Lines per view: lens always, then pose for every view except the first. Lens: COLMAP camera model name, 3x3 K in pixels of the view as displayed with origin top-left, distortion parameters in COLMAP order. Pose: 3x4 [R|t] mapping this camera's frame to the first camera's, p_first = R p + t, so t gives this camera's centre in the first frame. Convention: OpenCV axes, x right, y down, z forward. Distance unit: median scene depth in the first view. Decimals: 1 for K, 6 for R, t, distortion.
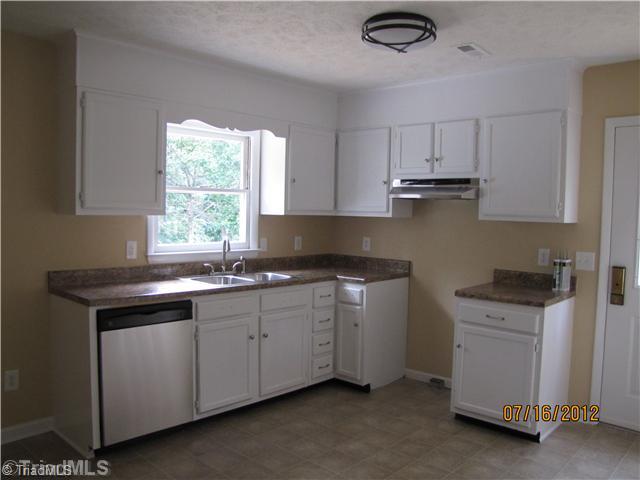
lens RADIAL K [[538.8, 0, 321.3], [0, 538.8, 238.6], [0, 0, 1]] dist [-0.188850, 0.176075]
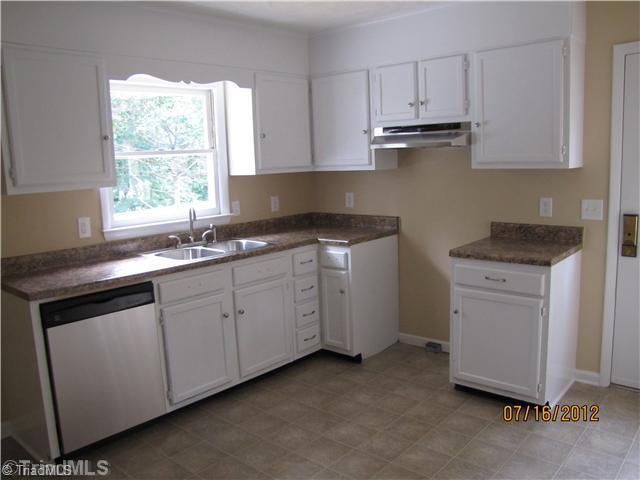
lens RADIAL K [[538.8, 0, 321.3], [0, 538.8, 238.6], [0, 0, 1]] dist [-0.188850, 0.176075]
pose [[0.998013, -0.061438, 0.014009, 0.024141], [0.059837, 0.993675, 0.095029, -0.018429], [-0.019759, -0.094002, 0.995376, 0.107018]]
